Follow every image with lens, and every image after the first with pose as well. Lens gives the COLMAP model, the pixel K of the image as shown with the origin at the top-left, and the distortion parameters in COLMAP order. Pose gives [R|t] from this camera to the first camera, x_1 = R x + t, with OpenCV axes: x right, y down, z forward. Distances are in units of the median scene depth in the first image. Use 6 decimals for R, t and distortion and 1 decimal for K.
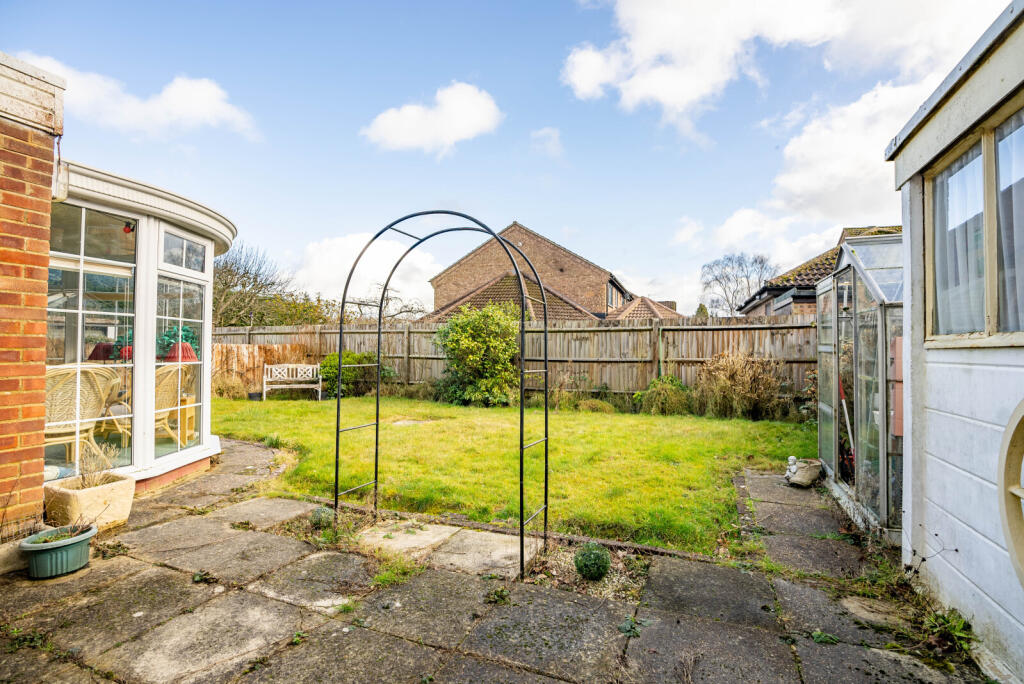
lens RADIAL K [[482.2, 0, 508.3], [0, 482.2, 342.8], [0, 0, 1]] dist [-0.012678, 0.002362]
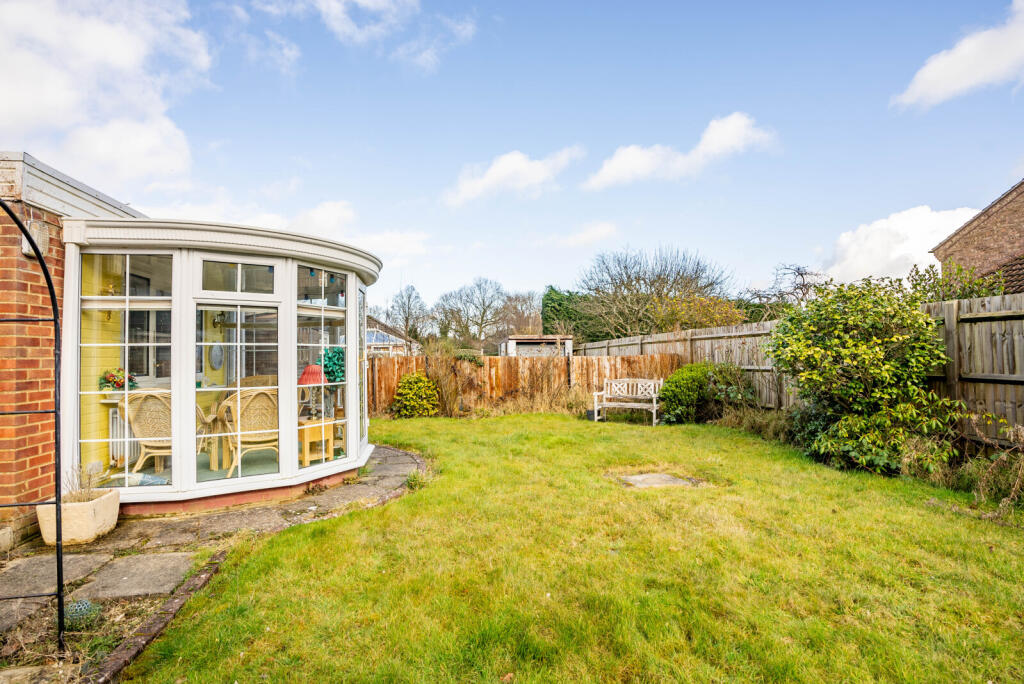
lens RADIAL K [[482.2, 0, 520.5], [0, 482.2, 341.3], [0, 0, 1]] dist [-0.012678, 0.002362]
pose [[0.539417, -0.045105, -0.840830, 0.203273], [0.032392, 0.998937, -0.032807, -0.001196], [0.841415, -0.009539, 0.540305, 0.404367]]
